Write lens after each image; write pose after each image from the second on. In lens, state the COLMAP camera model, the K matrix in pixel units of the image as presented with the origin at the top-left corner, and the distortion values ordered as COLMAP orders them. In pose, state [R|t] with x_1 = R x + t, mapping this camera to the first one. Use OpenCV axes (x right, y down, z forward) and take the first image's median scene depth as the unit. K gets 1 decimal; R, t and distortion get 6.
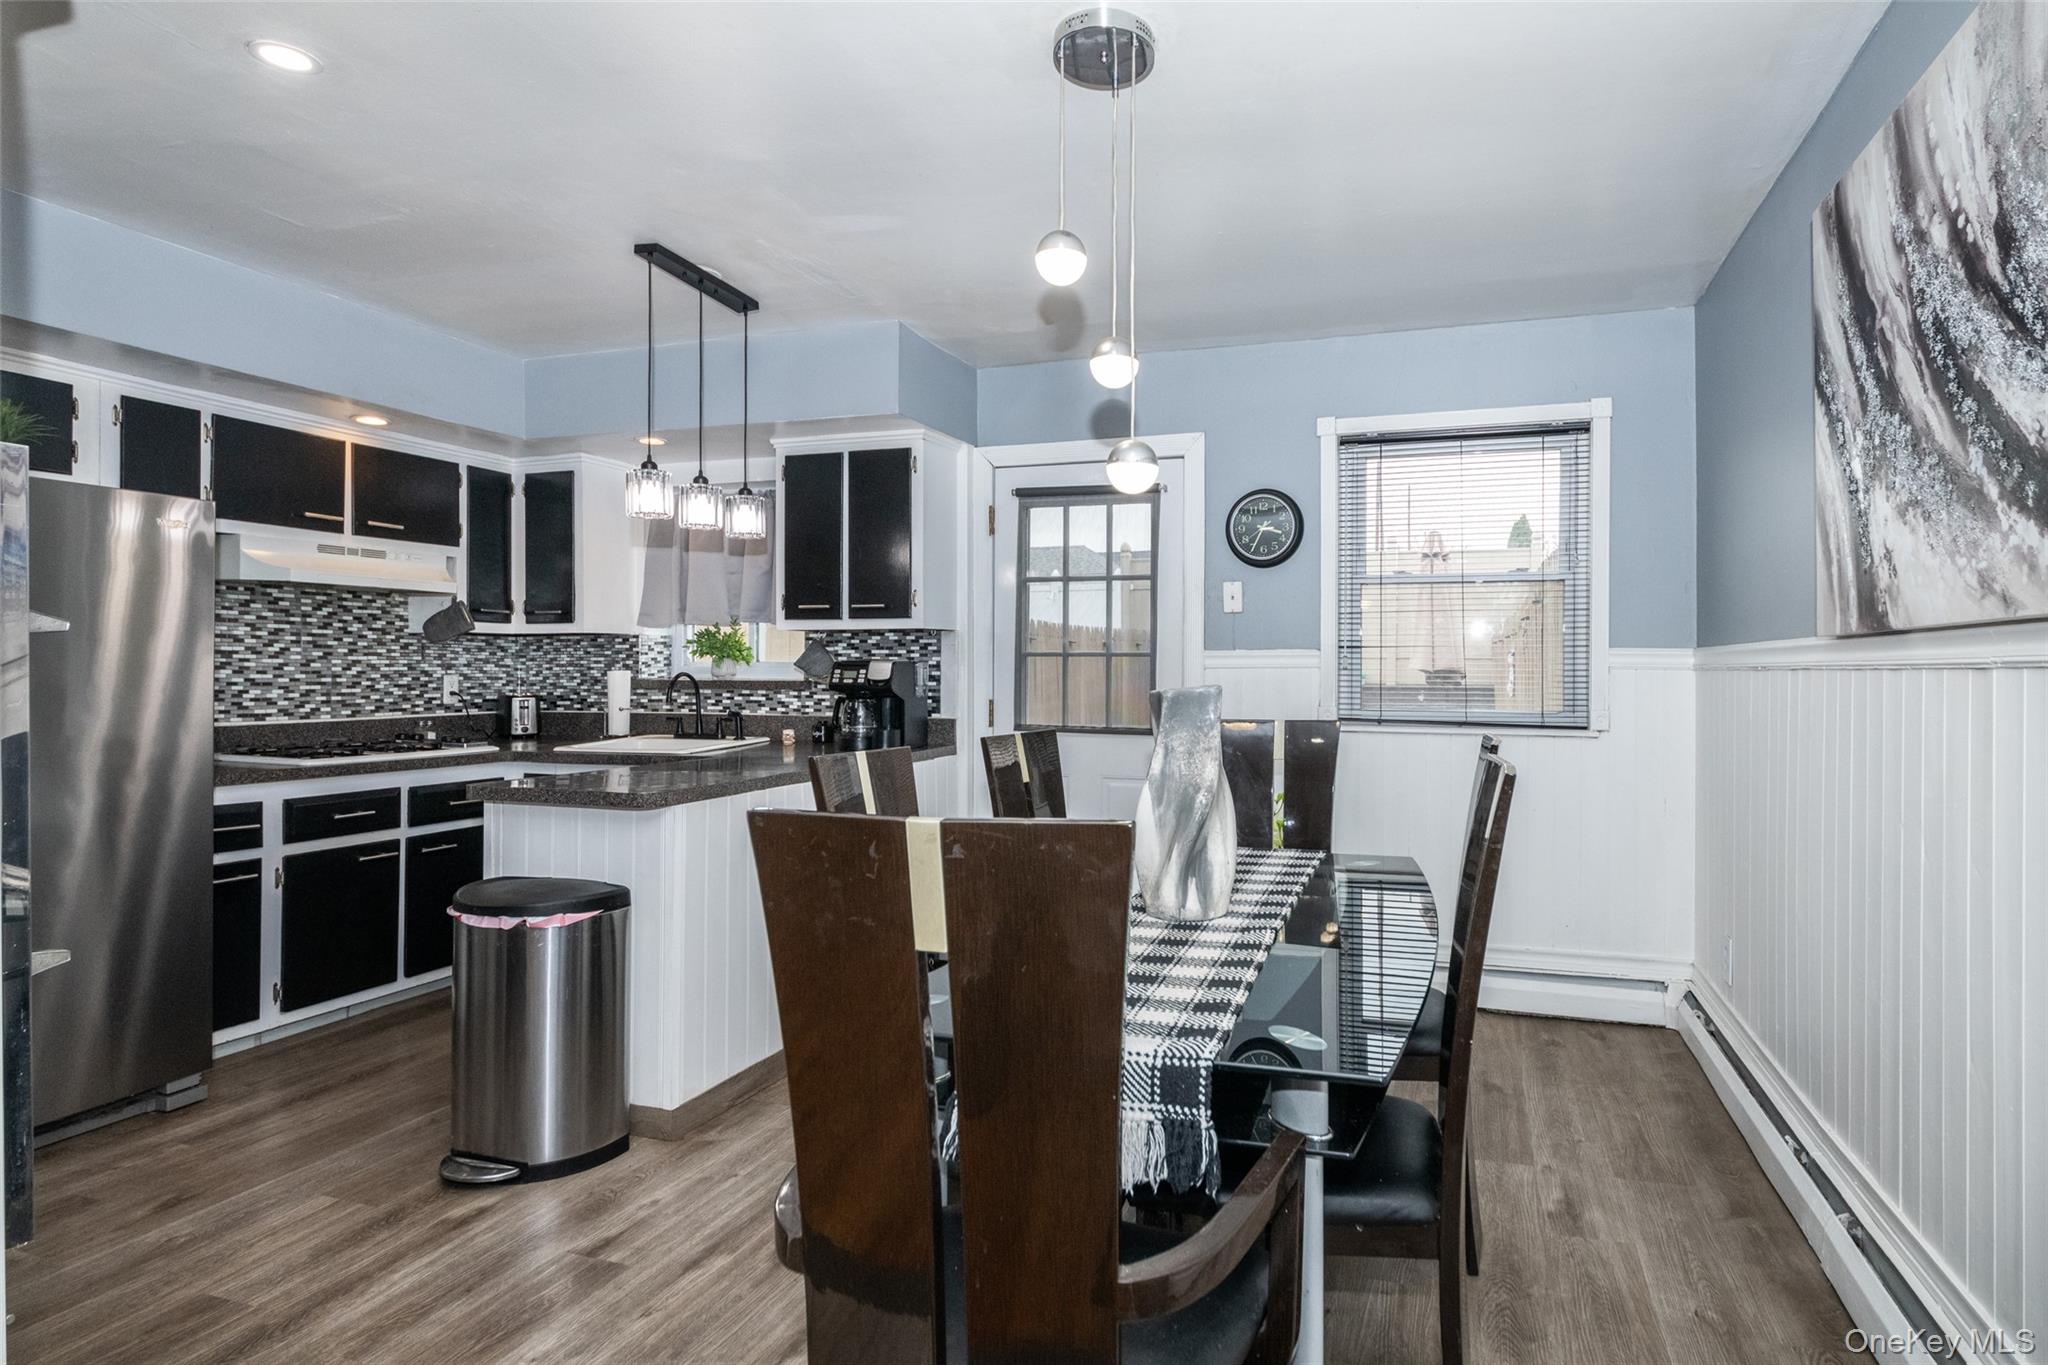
lens RADIAL K [[1094.1, 0, 1029.1], [0, 1094.1, 660.7], [0, 0, 1]] dist [0.001798, 0.000439]
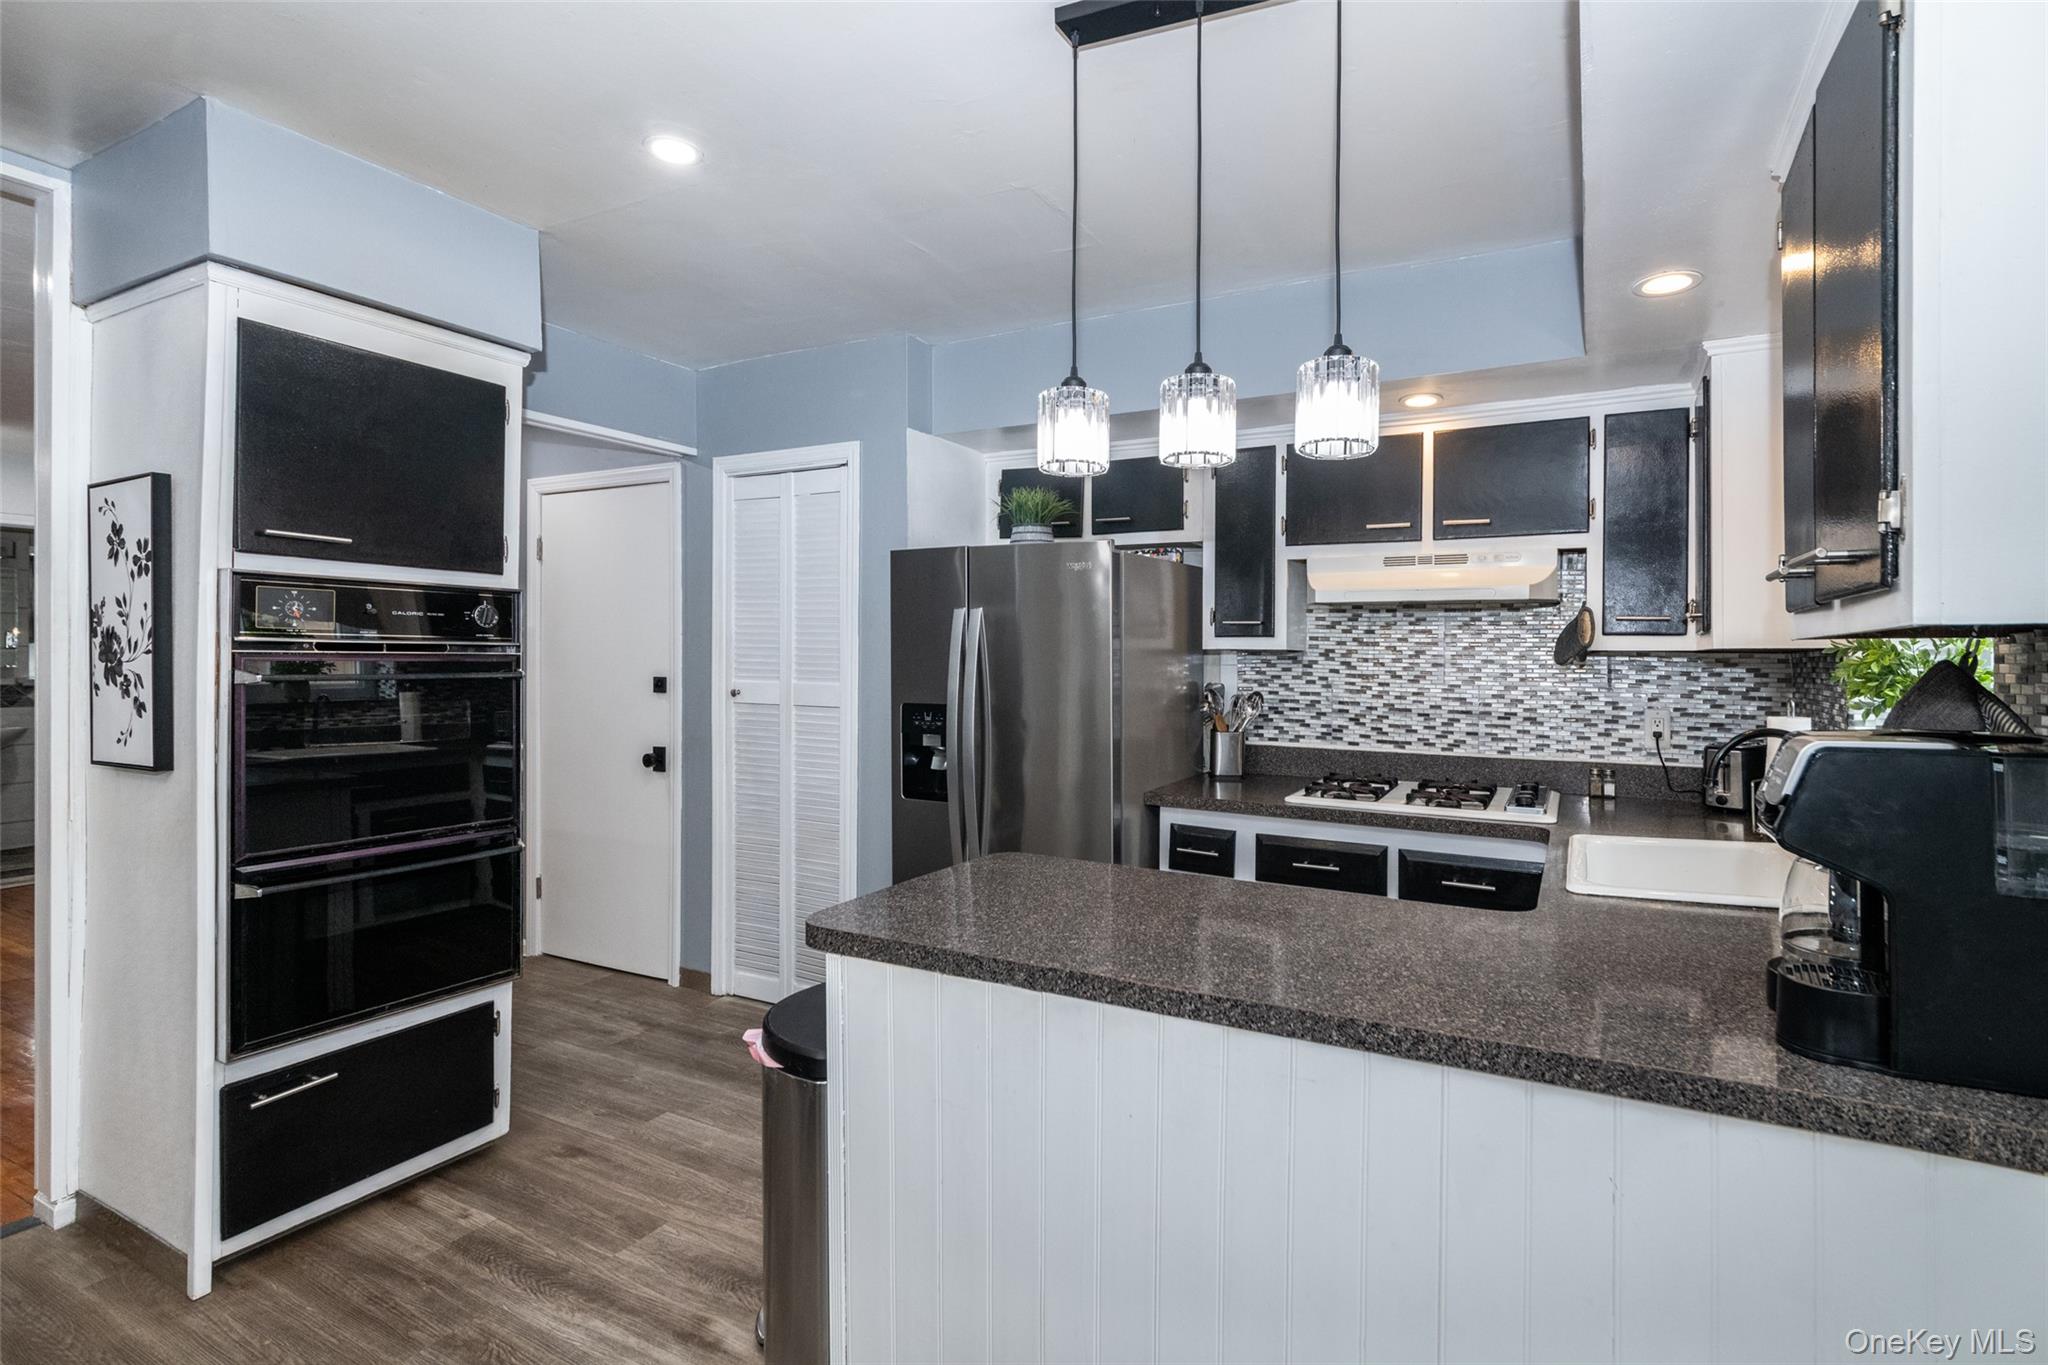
lens RADIAL K [[918.0, 0, 1024.0], [0, 918.0, 682.5], [0, 0, 1]] dist [0.000789, 0.000036]
pose [[-0.064566, 0.030049, -0.997461, 0.113033], [0.002172, 0.999548, 0.029972, -0.027084], [0.997911, -0.000231, -0.064602, 0.732443]]
